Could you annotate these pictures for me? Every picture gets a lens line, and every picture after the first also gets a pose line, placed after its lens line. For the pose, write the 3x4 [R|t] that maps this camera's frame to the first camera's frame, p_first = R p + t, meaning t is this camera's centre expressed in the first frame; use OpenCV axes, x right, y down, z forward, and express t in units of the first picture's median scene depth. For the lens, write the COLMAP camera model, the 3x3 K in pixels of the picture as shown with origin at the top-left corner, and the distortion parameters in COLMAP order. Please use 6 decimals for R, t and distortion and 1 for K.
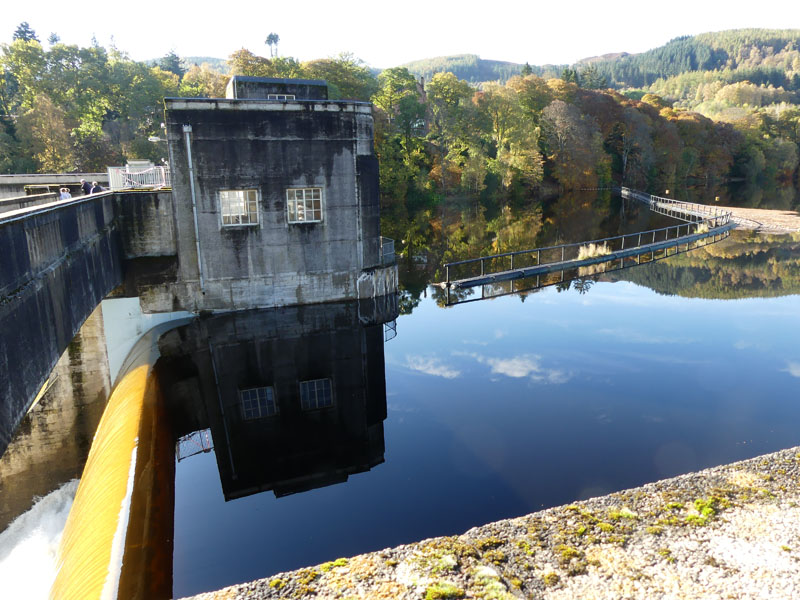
lens RADIAL K [[604.2, 0, 400.0], [0, 604.2, 300.0], [0, 0, 1]] dist [-0.032587, 0.011685]
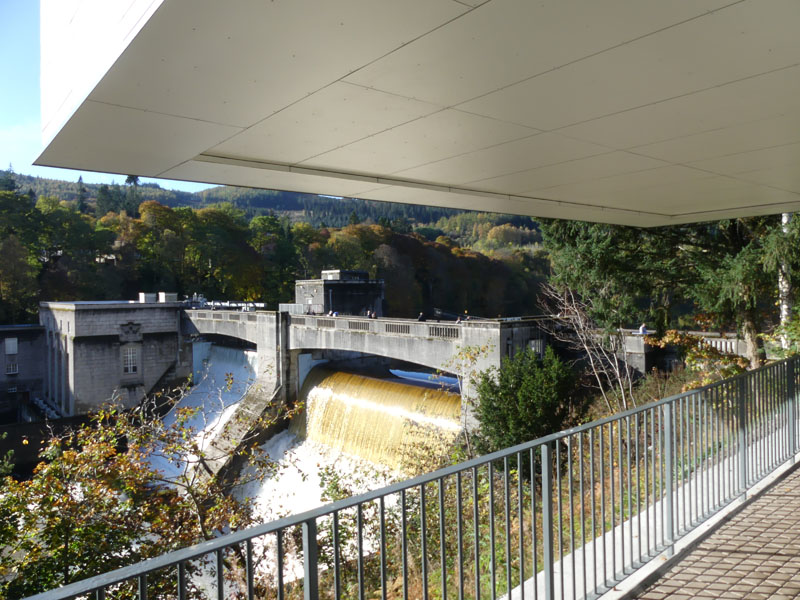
lens RADIAL K [[604.1, 0, 400.0], [0, 604.1, 300.0], [0, 0, 1]] dist [-0.007365, 0.006137]
pose [[0.946953, 0.006477, 0.321308, -0.052287], [0.056434, 0.980910, -0.186093, 0.015786], [-0.316379, 0.194354, 0.928510, -0.090402]]
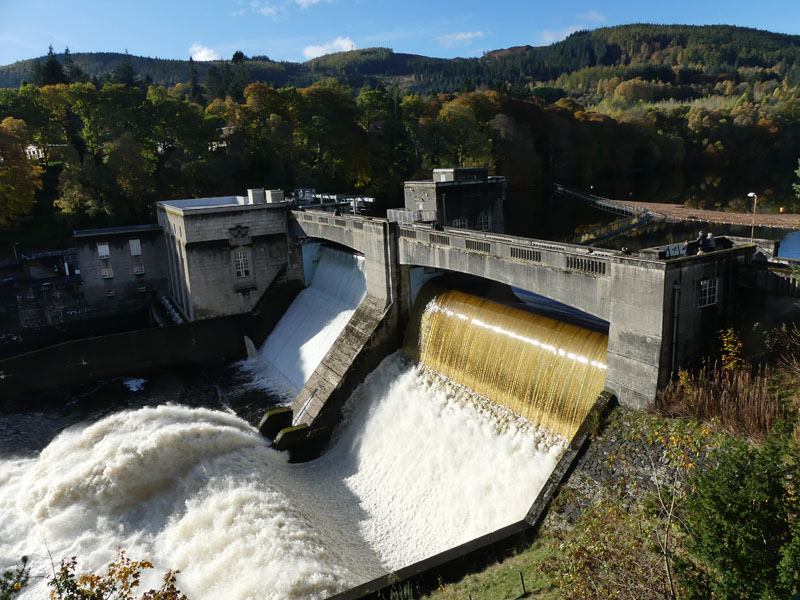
lens RADIAL K [[604.2, 0, 400.0], [0, 604.2, 300.0], [0, 0, 1]] dist [-0.032587, 0.011685]
pose [[0.989424, -0.058743, 0.132628, -0.048432], [0.056689, 0.998207, 0.019217, 0.004200], [-0.133519, -0.011495, 0.990980, -0.074441]]
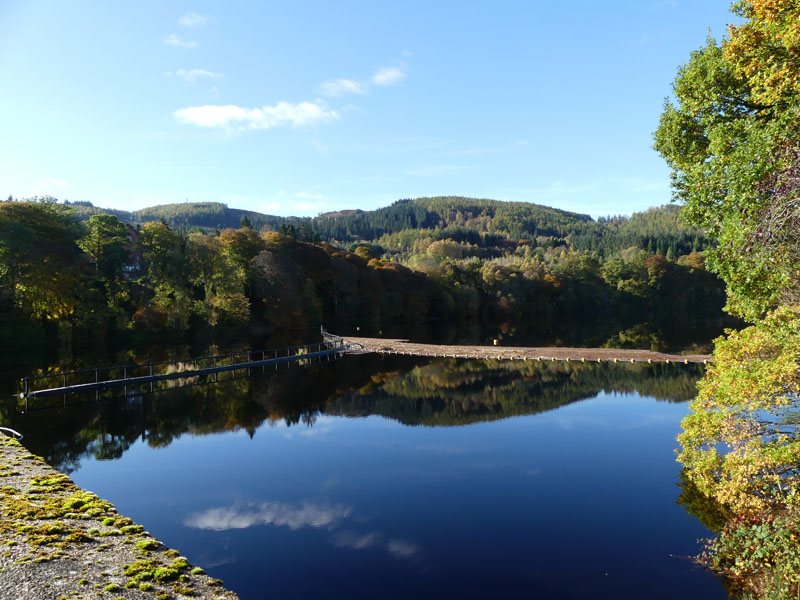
lens RADIAL K [[604.2, 0, 400.0], [0, 604.2, 300.0], [0, 0, 1]] dist [-0.032587, 0.011685]
pose [[0.922471, 0.005135, 0.386033, 0.022343], [0.084320, 0.973092, -0.214435, 0.008397], [-0.376746, 0.230360, 0.897216, -0.034120]]
